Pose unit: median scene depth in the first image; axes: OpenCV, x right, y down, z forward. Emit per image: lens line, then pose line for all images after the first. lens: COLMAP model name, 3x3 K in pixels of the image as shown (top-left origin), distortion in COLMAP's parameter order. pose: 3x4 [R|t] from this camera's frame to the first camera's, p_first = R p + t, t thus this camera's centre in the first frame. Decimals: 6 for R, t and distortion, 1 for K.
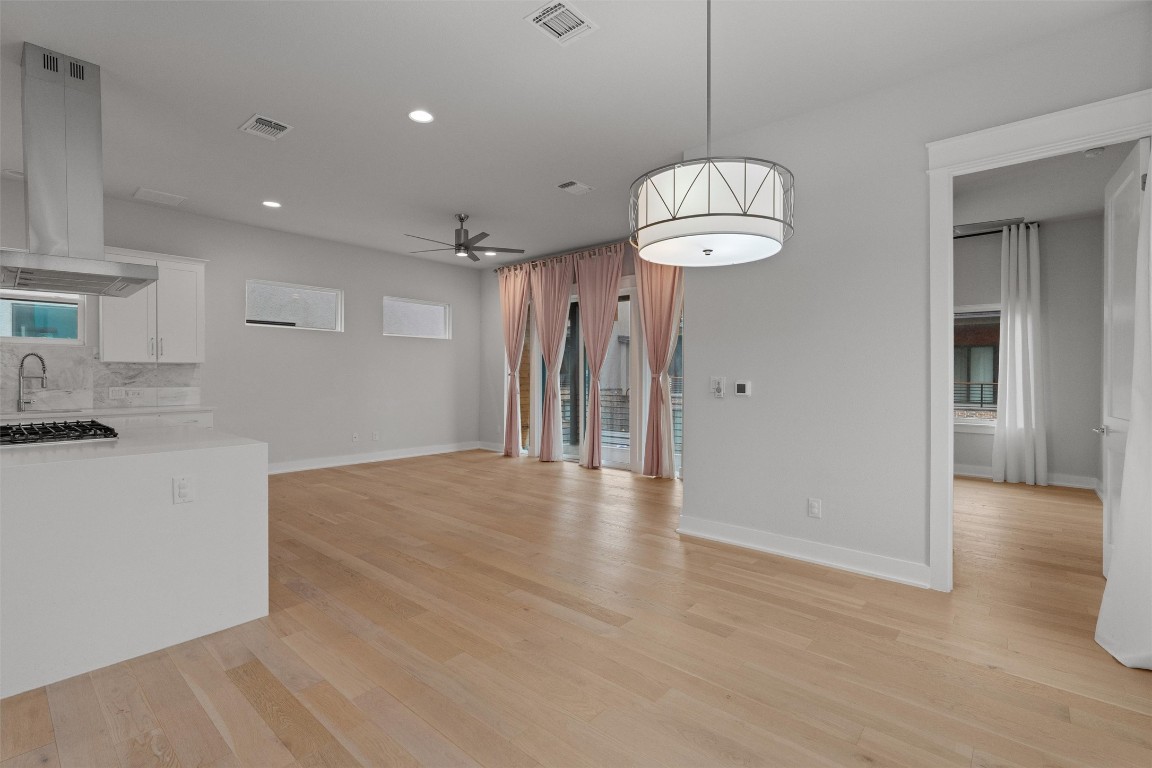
lens RADIAL K [[519.8, 0, 579.7], [0, 519.8, 381.8], [0, 0, 1]] dist [-0.005553, 0.000516]
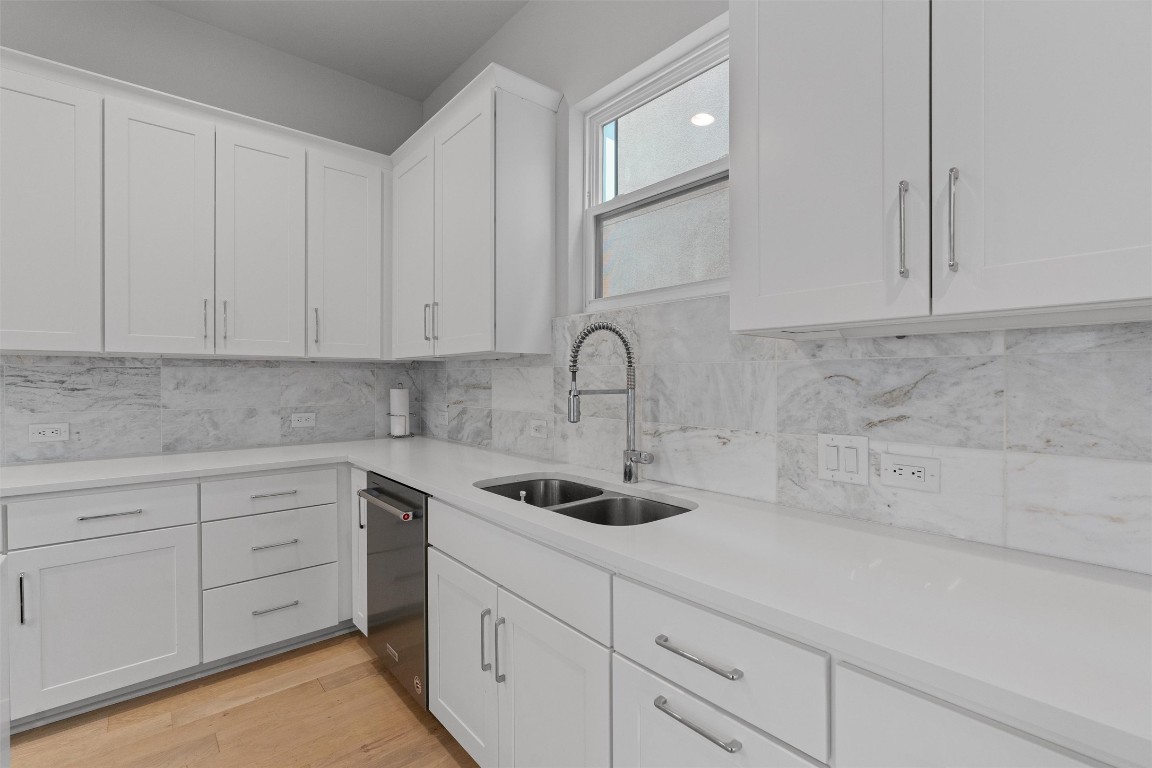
lens RADIAL K [[519.8, 0, 582.2], [0, 519.8, 380.3], [0, 0, 1]] dist [-0.005553, 0.000516]
pose [[-0.146332, -0.000305, -0.989236, -0.459286], [-0.016389, 0.999863, 0.002116, -0.010787], [0.989100, 0.016522, -0.146317, 0.667090]]
